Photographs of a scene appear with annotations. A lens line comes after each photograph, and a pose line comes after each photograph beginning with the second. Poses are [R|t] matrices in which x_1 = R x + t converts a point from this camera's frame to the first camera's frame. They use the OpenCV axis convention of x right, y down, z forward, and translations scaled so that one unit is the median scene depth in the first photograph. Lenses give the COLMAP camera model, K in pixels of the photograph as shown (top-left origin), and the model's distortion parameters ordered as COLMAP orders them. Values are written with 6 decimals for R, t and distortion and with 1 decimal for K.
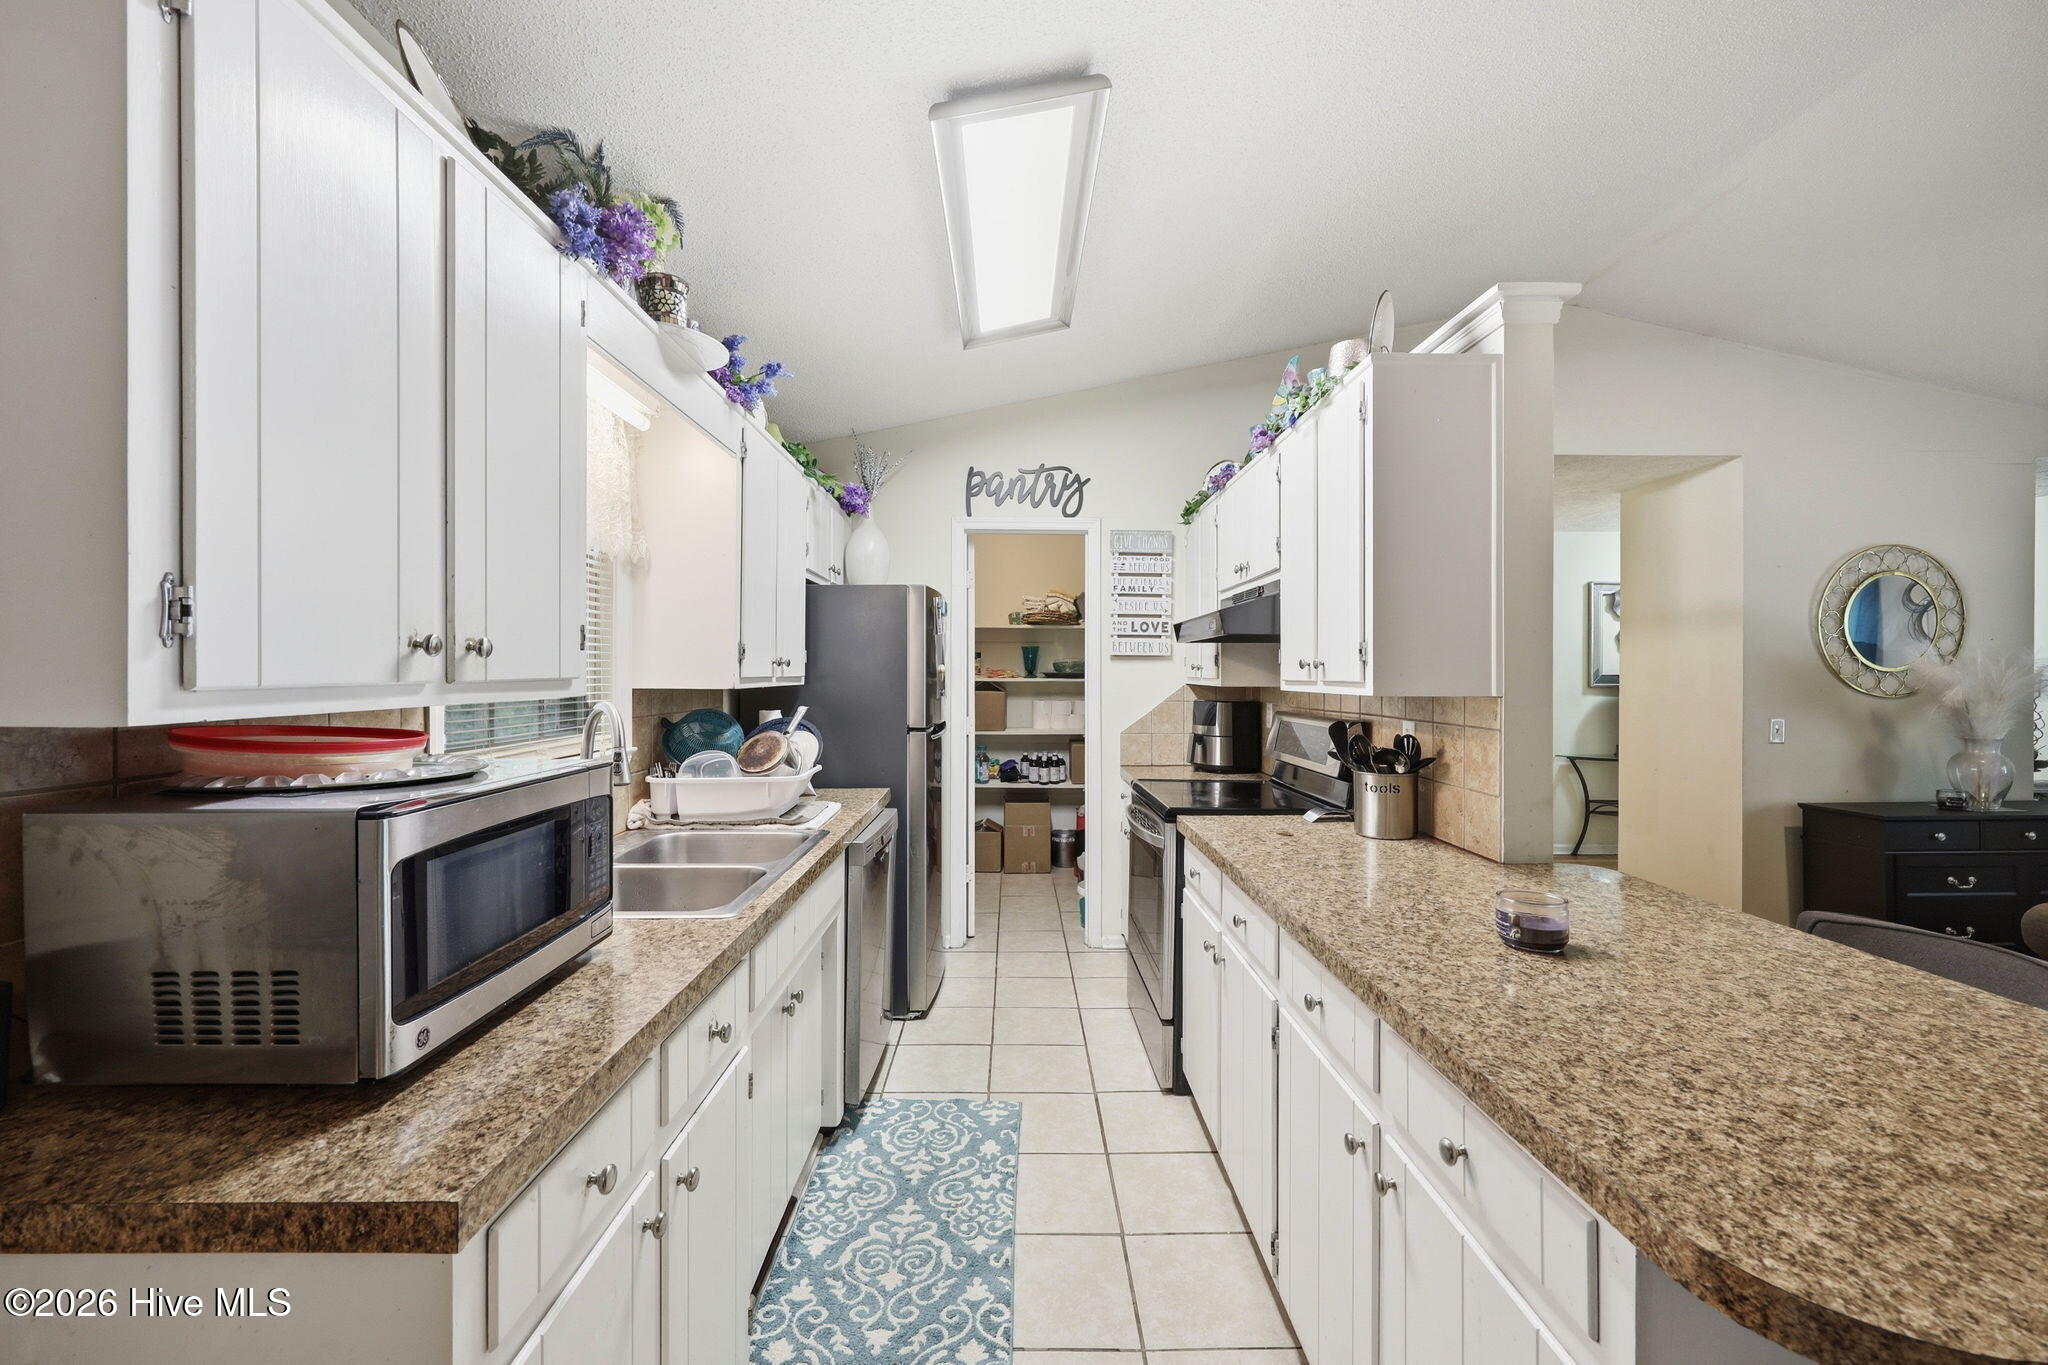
lens RADIAL K [[831.0, 0, 1013.7], [0, 831.0, 677.0], [0, 0, 1]] dist [-0.001202, -0.000280]
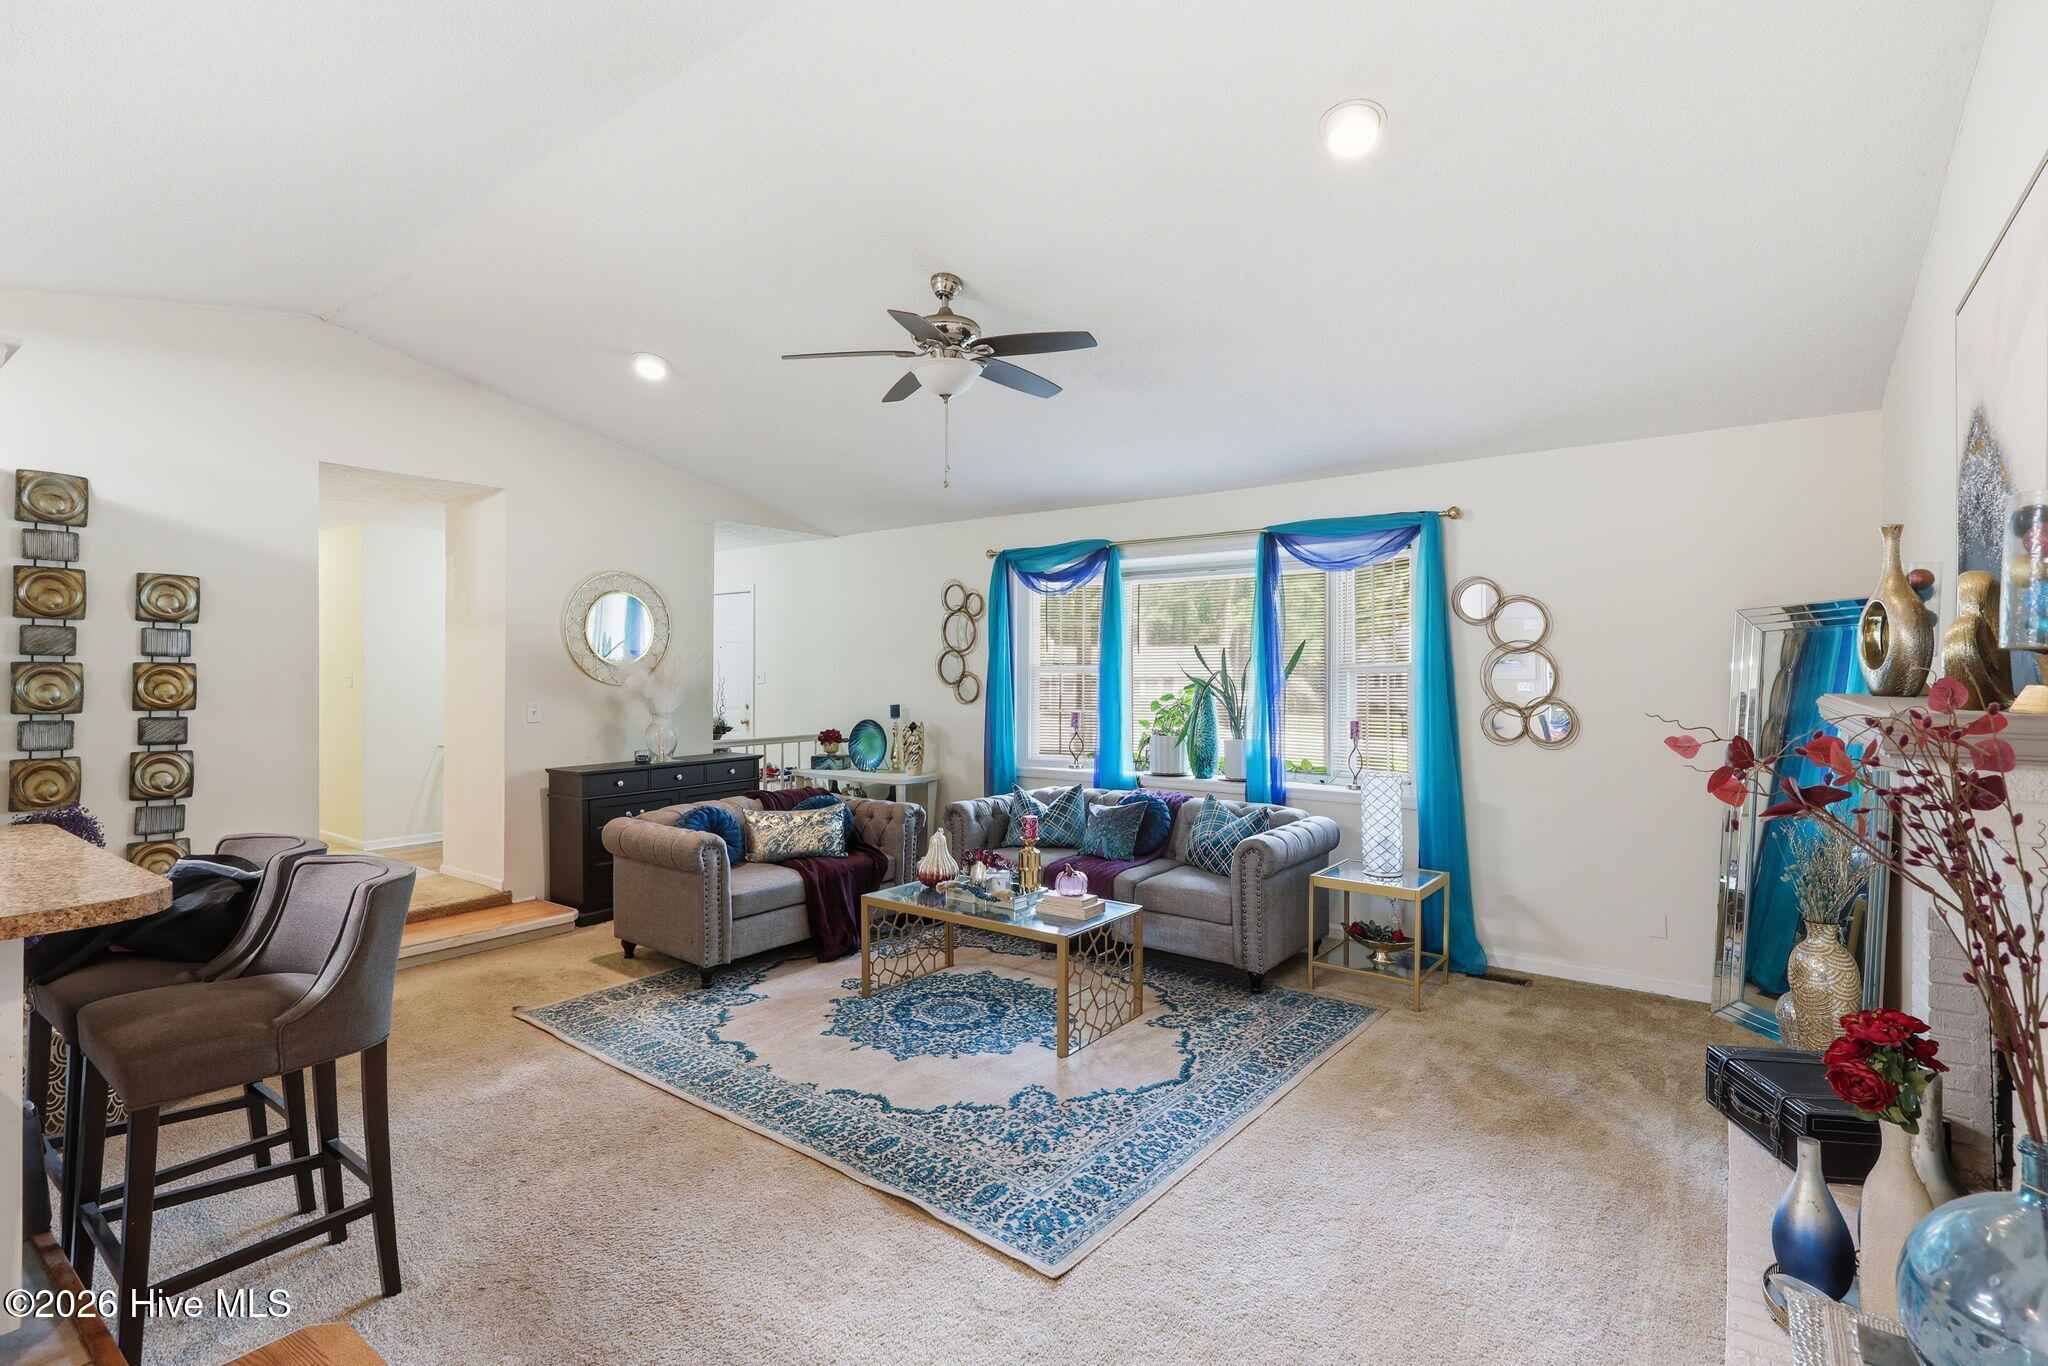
lens RADIAL K [[956.9, 0, 1032.7], [0, 956.9, 679.4], [0, 0, 1]] dist [-0.001660, -0.000233]
pose [[0.598302, -0.009094, 0.801219, 0.342946], [0.002279, 0.999951, 0.009648, 0.002958], [-0.801268, -0.003947, 0.598293, -0.741776]]
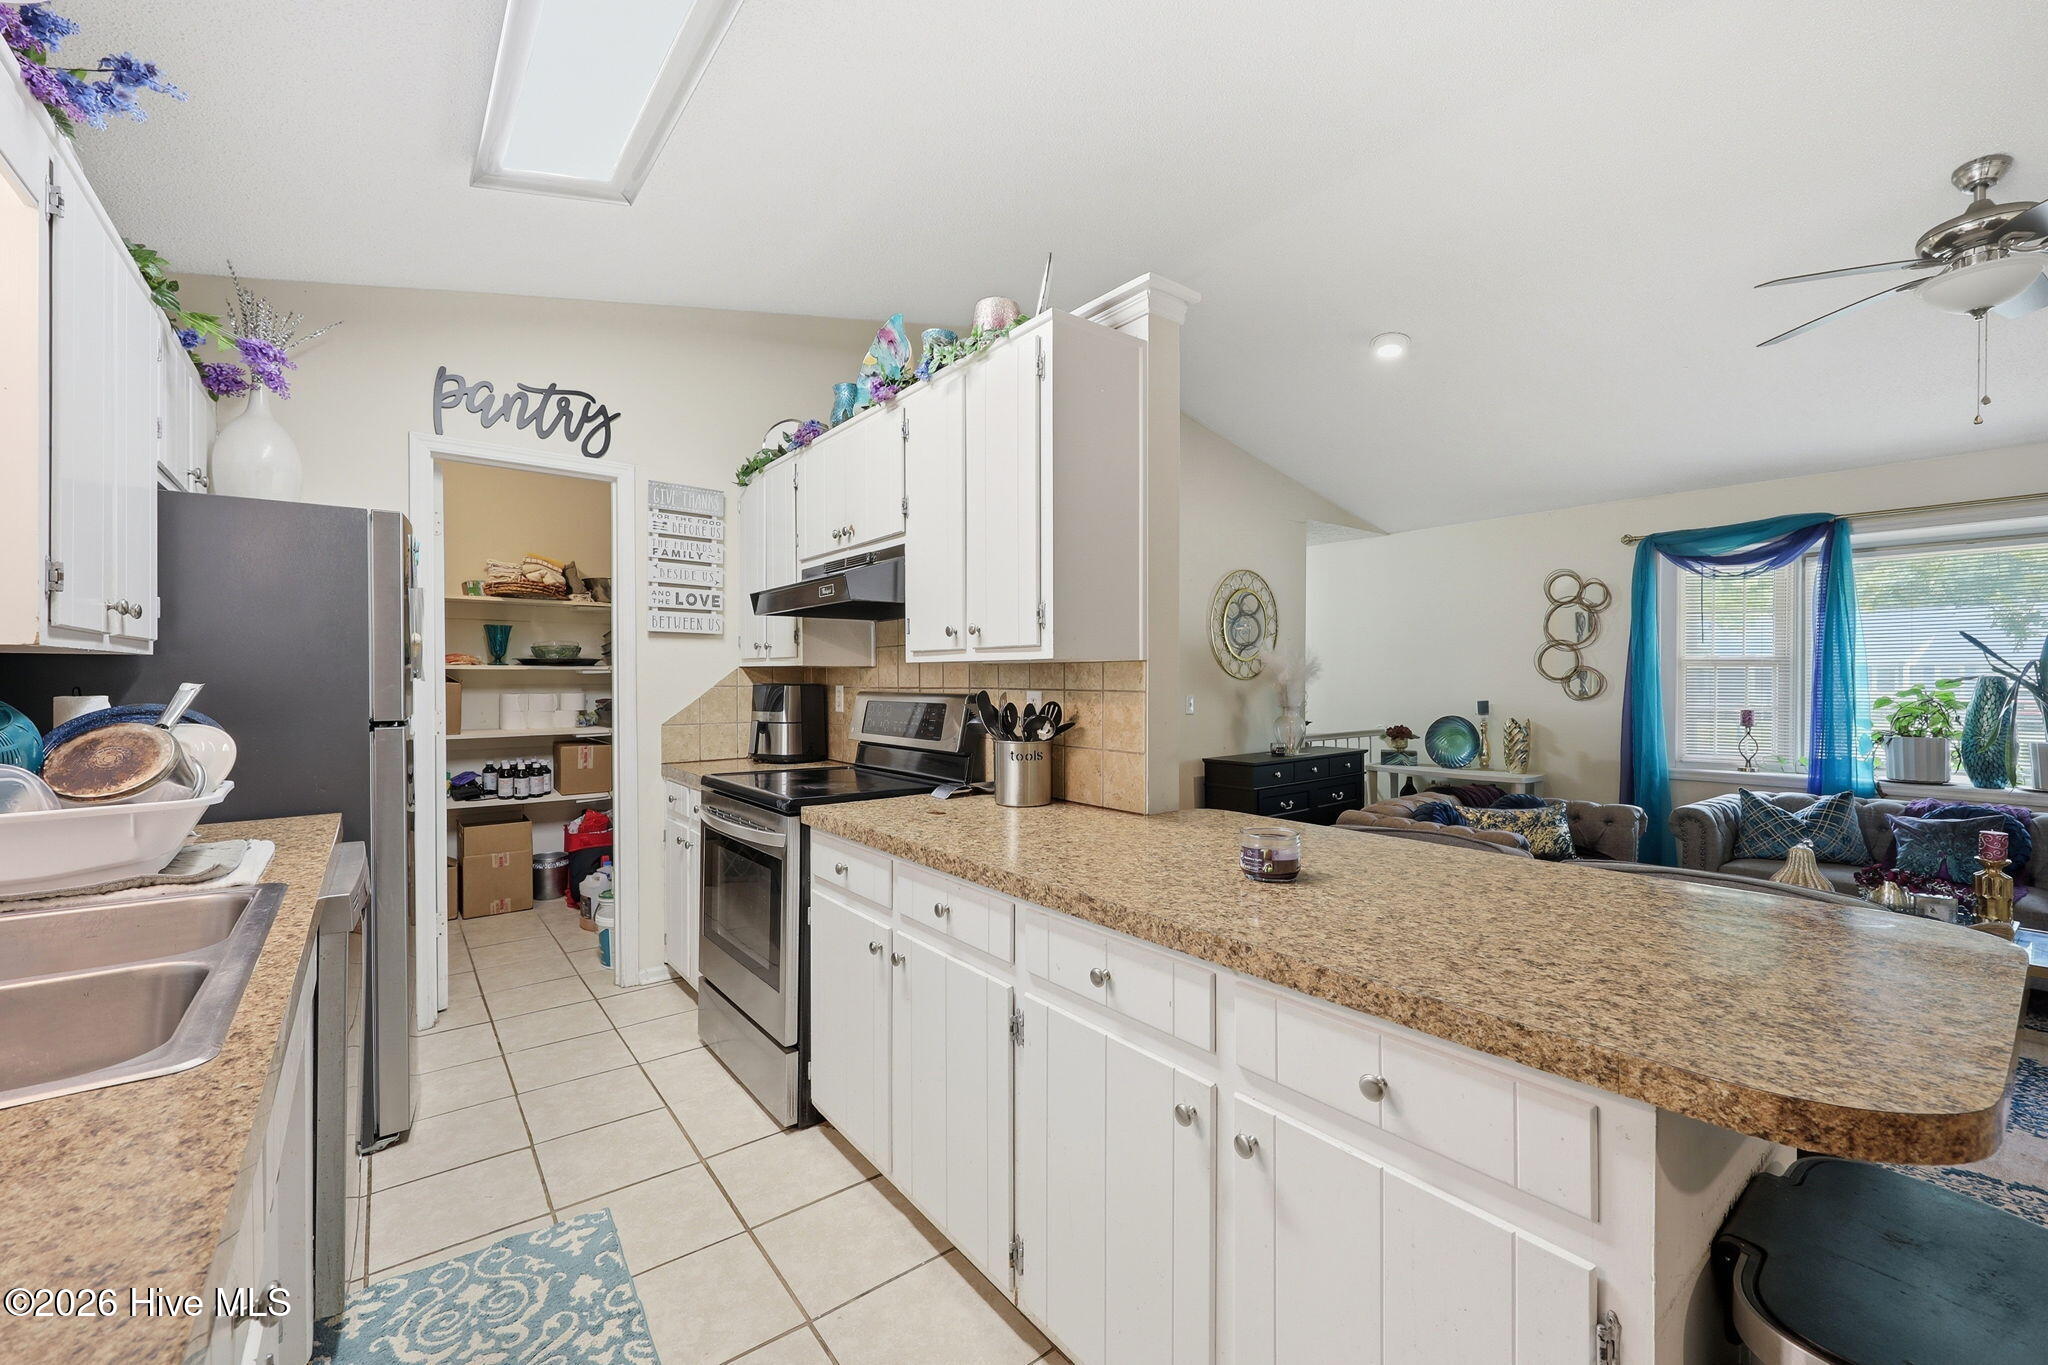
lens RADIAL K [[831.0, 0, 1025.4], [0, 831.0, 685.6], [0, 0, 1]] dist [-0.001202, -0.000280]
pose [[0.794823, -0.008248, 0.606786, -0.140755], [0.003200, 0.999951, 0.009401, 0.033657], [-0.606834, -0.005530, 0.794810, 0.175266]]
